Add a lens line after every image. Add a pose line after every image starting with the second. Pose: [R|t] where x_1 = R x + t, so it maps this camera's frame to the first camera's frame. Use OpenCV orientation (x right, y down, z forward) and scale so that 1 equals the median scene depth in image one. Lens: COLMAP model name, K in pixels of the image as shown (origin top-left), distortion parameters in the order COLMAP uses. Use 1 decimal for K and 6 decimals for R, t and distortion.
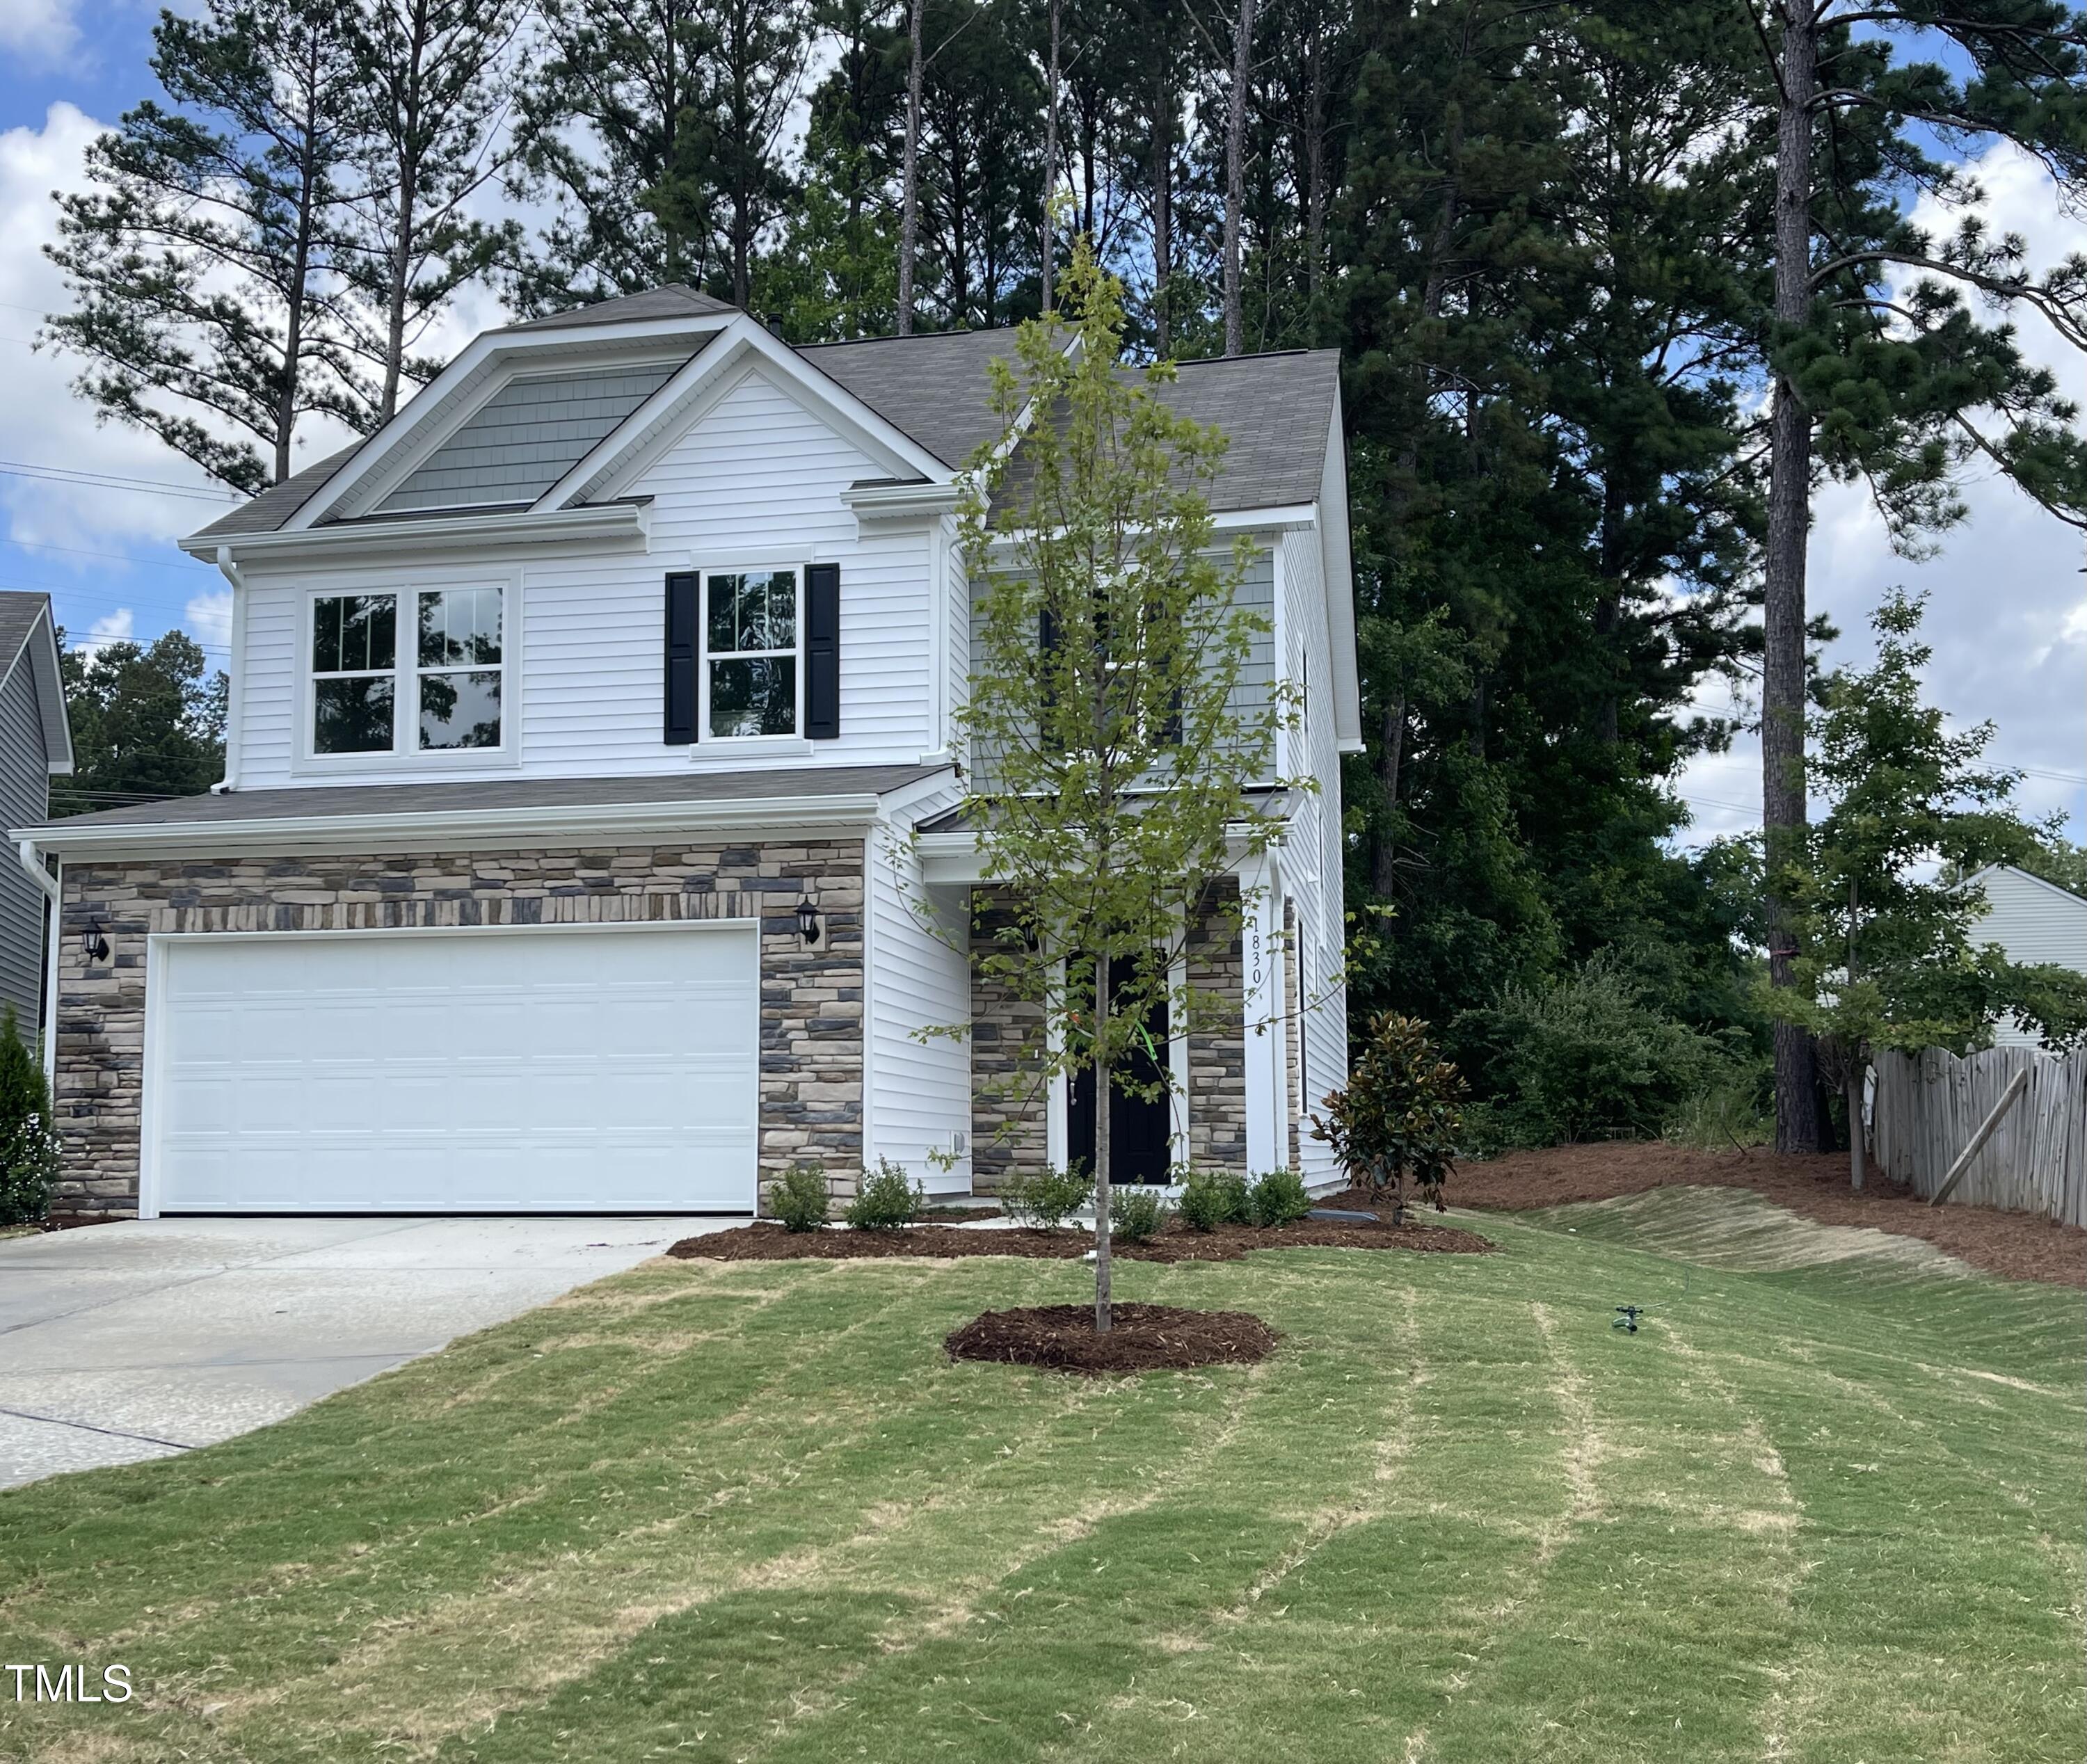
lens RADIAL K [[2256.6, 0, 914.7], [0, 2256.6, 884.2], [0, 0, 1]] dist [0.087073, 0.001604]
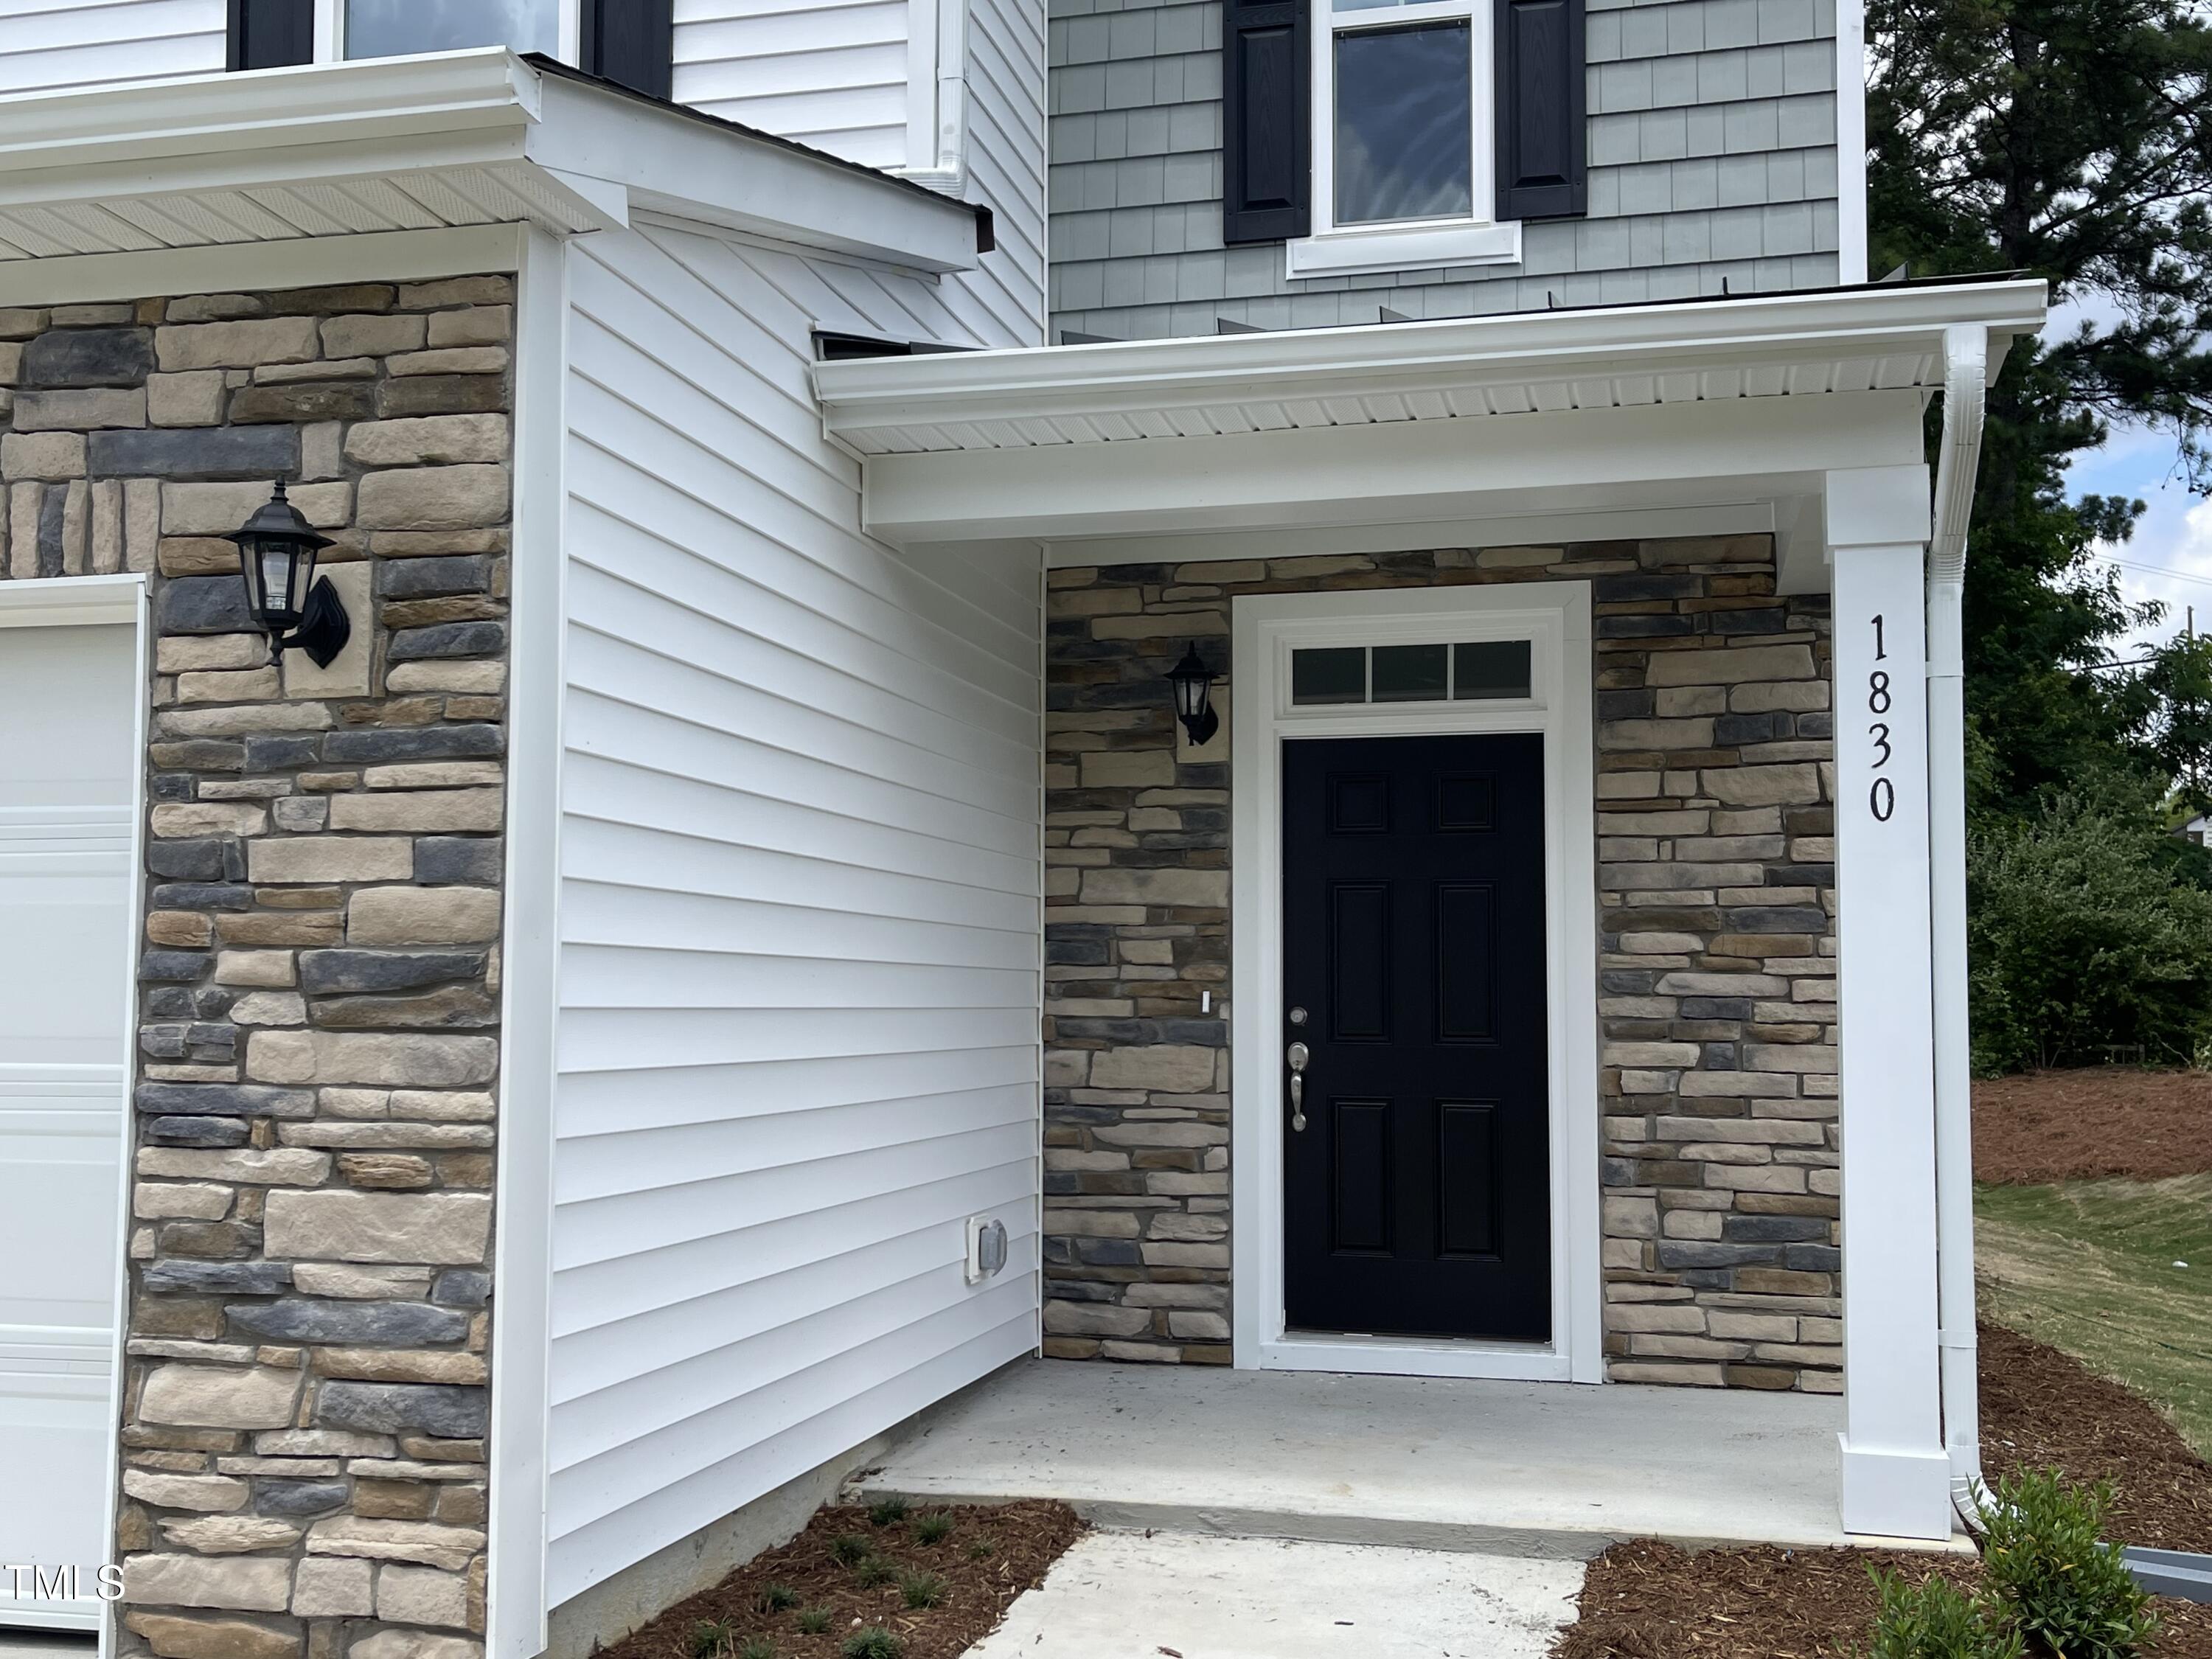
lens RADIAL K [[2213.8, 0, 1110.8], [0, 2213.8, 859.2], [0, 0, 1]] dist [0.048438, 0.000486]
pose [[0.999868, 0.002393, -0.016075, 0.051940], [-0.001477, 0.998389, 0.056722, 0.033760], [0.016184, -0.056691, 0.998261, 0.734693]]
